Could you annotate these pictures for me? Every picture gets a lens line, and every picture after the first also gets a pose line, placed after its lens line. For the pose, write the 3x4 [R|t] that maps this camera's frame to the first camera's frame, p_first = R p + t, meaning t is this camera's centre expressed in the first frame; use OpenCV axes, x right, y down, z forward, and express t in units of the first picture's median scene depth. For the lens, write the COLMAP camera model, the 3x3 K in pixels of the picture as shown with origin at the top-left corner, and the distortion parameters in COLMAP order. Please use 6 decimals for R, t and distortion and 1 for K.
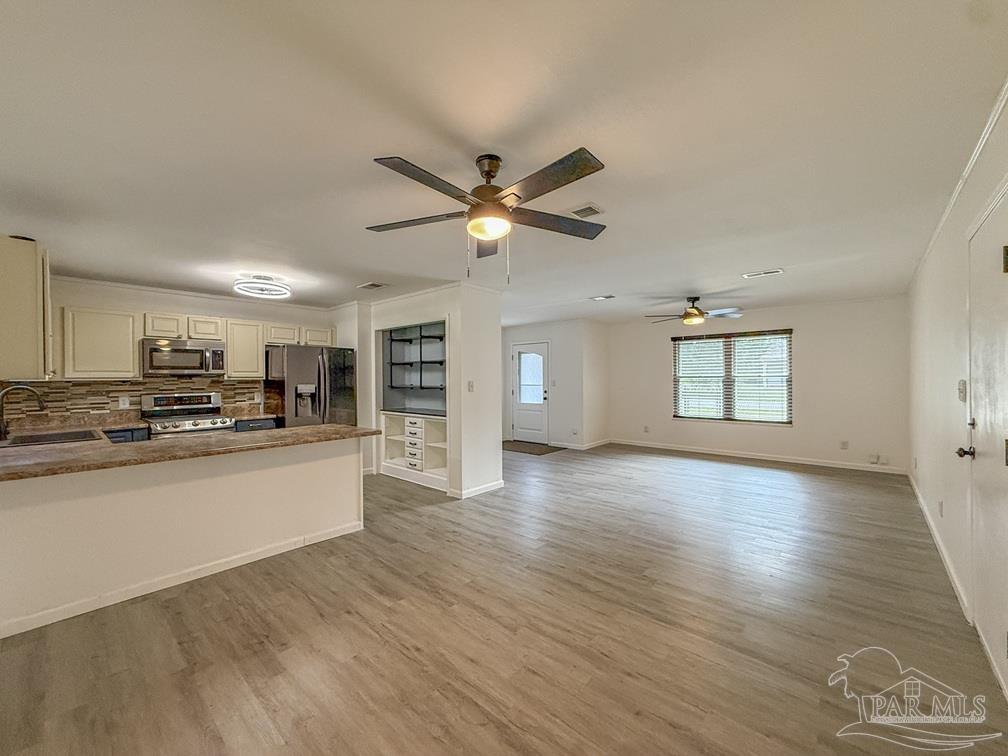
lens RADIAL K [[404.2, 0, 503.6], [0, 404.2, 378.9], [0, 0, 1]] dist [-0.000215, 0.000073]
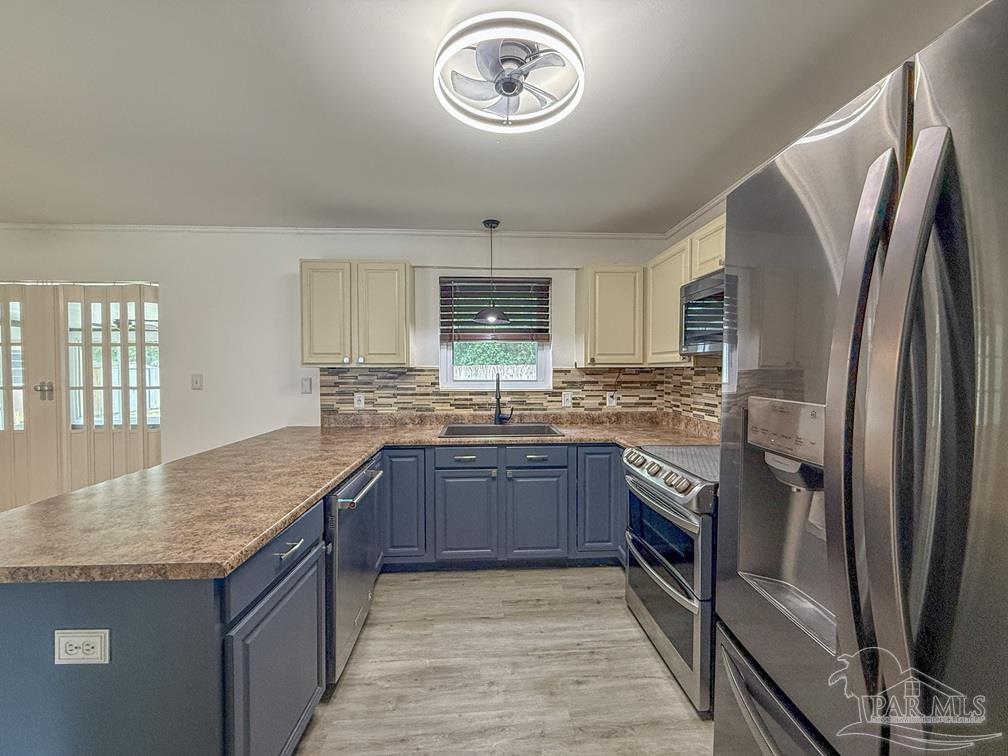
lens RADIAL K [[404.2, 0, 503.2], [0, 404.2, 377.3], [0, 0, 1]] dist [-0.000215, 0.000073]
pose [[-0.709721, 0.023530, -0.704090, -0.309847], [0.004725, 0.999579, 0.028643, 0.000145], [0.704467, 0.017002, -0.709533, 1.054392]]
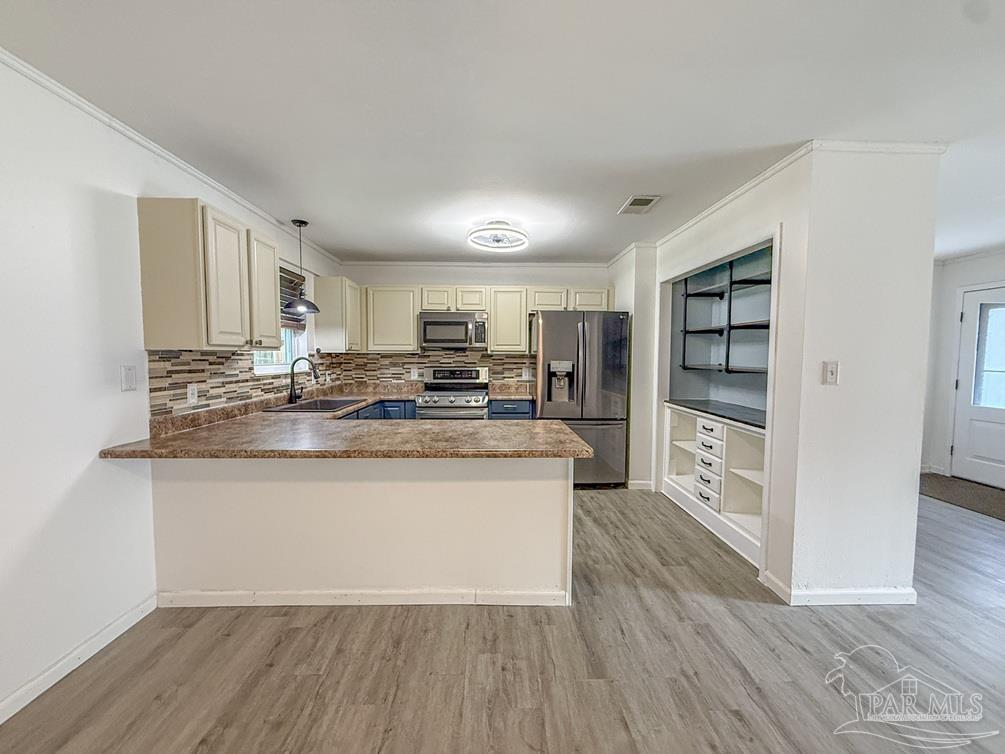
lens RADIAL K [[403.0, 0, 500.1], [0, 403.0, 378.3], [0, 0, 1]] dist [-0.000215, 0.000073]
pose [[0.683093, 0.053395, -0.728376, -0.002718], [-0.012228, 0.998020, 0.061694, 0.001224], [0.730229, -0.033237, 0.682394, 0.392555]]
